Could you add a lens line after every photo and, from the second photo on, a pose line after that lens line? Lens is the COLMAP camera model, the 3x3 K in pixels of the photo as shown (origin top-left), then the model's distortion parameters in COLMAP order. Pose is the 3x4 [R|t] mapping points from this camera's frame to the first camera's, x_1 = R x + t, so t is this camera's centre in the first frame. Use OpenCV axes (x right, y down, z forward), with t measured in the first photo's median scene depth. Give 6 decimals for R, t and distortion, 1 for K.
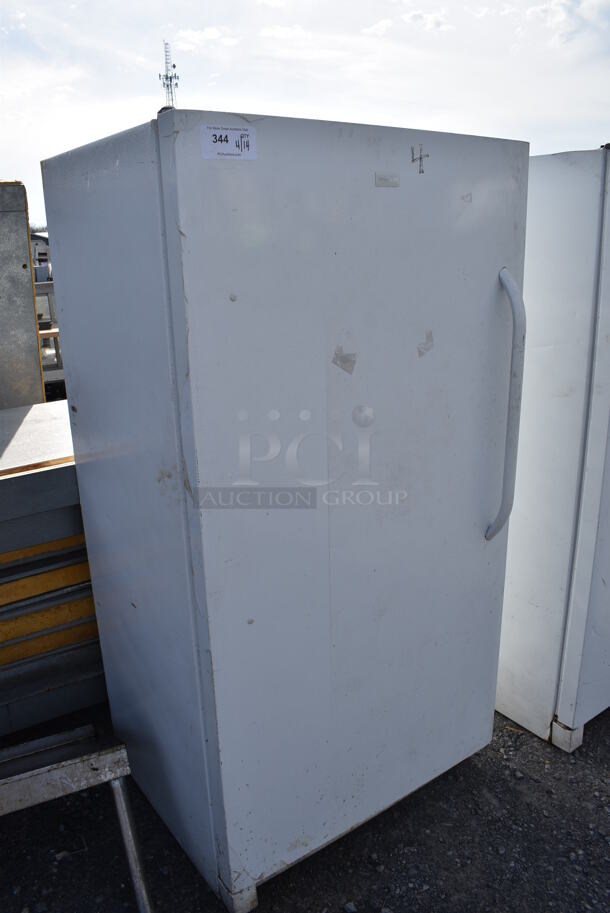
lens RADIAL K [[708.0, 0, 310.9], [0, 708.0, 457.8], [0, 0, 1]] dist [-0.096175, 0.016851]
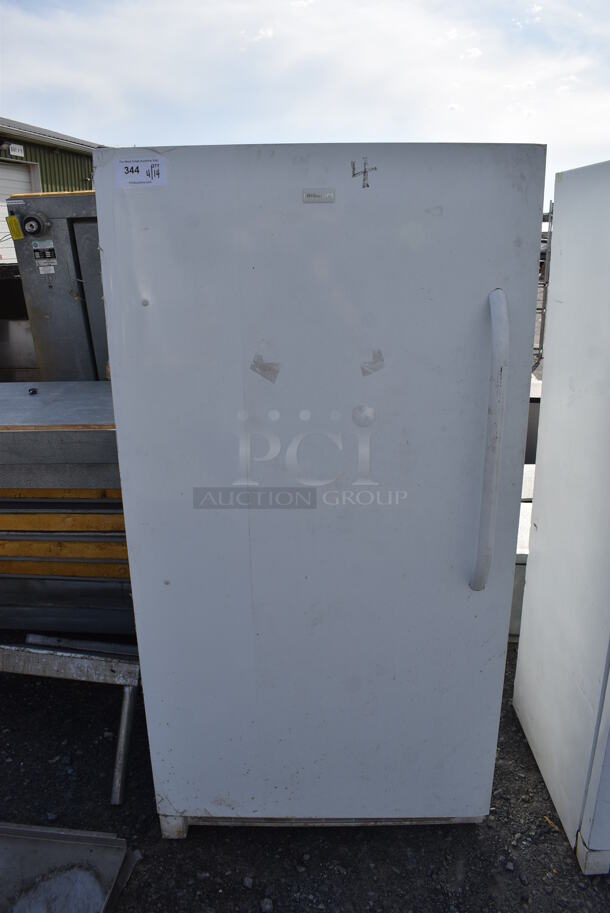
lens RADIAL K [[708.0, 0, 299.3], [0, 708.0, 456.9], [0, 0, 1]] dist [-0.096175, 0.016851]
pose [[0.804026, 0.193938, -0.562076, 0.650002], [-0.187079, 0.979814, 0.070466, -0.084937], [0.564396, 0.048496, 0.824078, 0.151156]]
